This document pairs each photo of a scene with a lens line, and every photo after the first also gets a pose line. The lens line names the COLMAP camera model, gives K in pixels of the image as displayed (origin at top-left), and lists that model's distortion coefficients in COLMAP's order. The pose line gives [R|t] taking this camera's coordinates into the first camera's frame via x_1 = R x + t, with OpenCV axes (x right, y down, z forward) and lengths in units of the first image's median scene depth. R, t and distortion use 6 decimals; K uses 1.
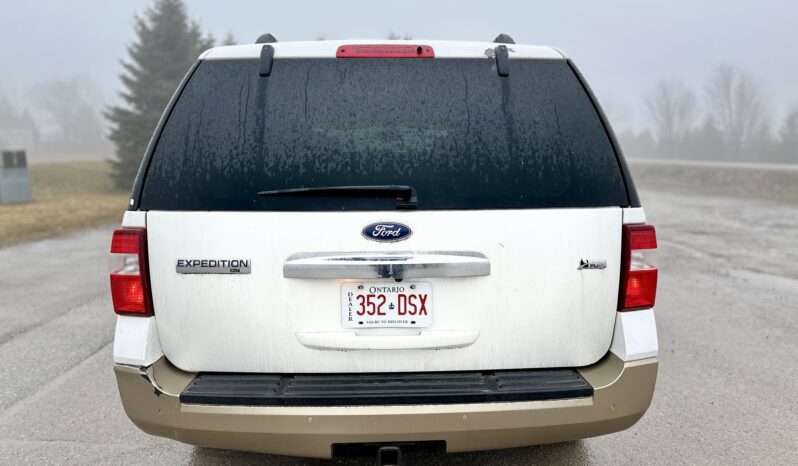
lens RADIAL K [[557.9, 0, 409.1], [0, 557.9, 206.5], [0, 0, 1]] dist [0.035763, 0.000420]
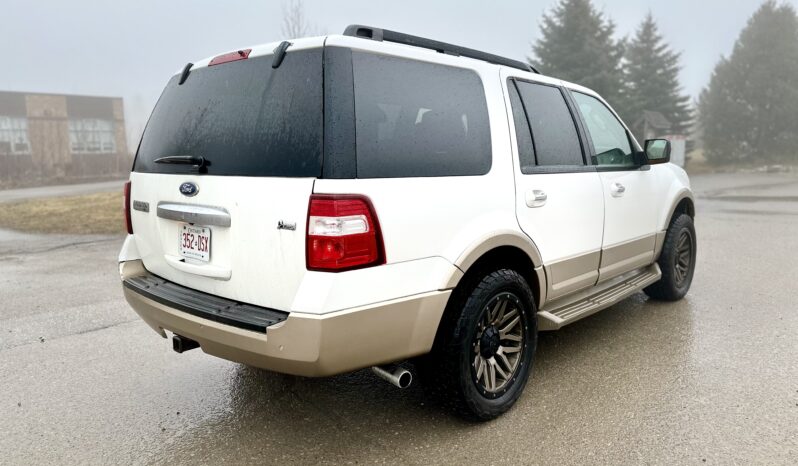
lens RADIAL K [[557.9, 0, 409.1], [0, 557.9, 206.5], [0, 0, 1]] dist [0.035763, 0.000420]
pose [[0.760648, 0.064434, -0.645959, 1.238100], [-0.049763, 0.997921, 0.040944, 0.002795], [0.647255, 0.001001, 0.762273, 0.268452]]
